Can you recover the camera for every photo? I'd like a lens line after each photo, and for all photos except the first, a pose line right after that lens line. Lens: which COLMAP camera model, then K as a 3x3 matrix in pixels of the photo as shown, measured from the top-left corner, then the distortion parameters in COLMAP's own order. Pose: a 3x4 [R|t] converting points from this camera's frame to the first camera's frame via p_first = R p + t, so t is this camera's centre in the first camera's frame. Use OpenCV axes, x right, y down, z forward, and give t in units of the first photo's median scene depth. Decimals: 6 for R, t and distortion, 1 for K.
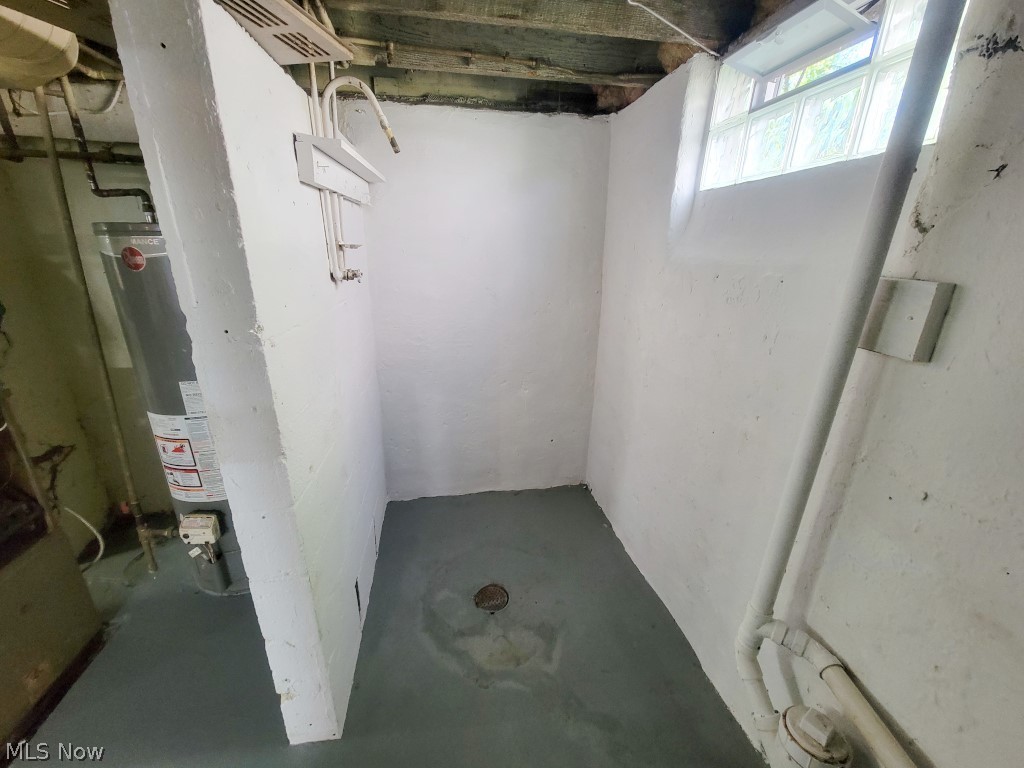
lens RADIAL K [[417.9, 0, 512.8], [0, 417.9, 388.4], [0, 0, 1]] dist [0.007959, -0.005804]
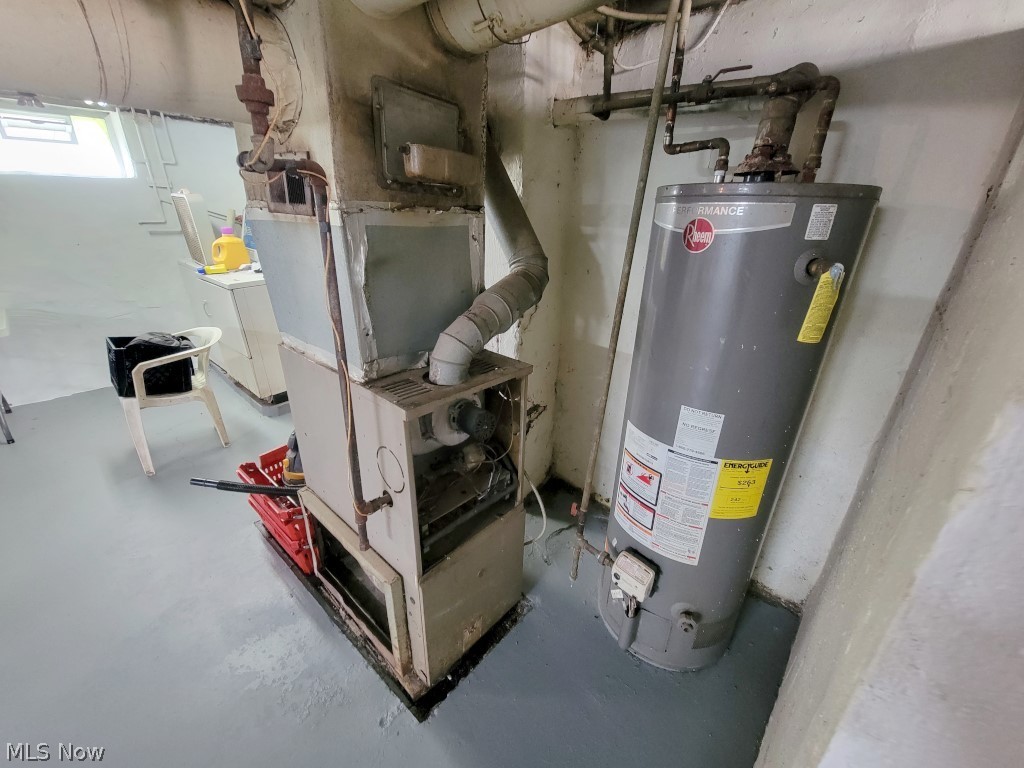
lens RADIAL K [[417.9, 0, 512.8], [0, 417.9, 388.4], [0, 0, 1]] dist [0.007959, -0.005804]
pose [[0.623695, 0.306821, -0.718934, -0.429140], [-0.271370, 0.947529, 0.168959, -0.081198], [0.733051, 0.089718, 0.674231, 0.260848]]
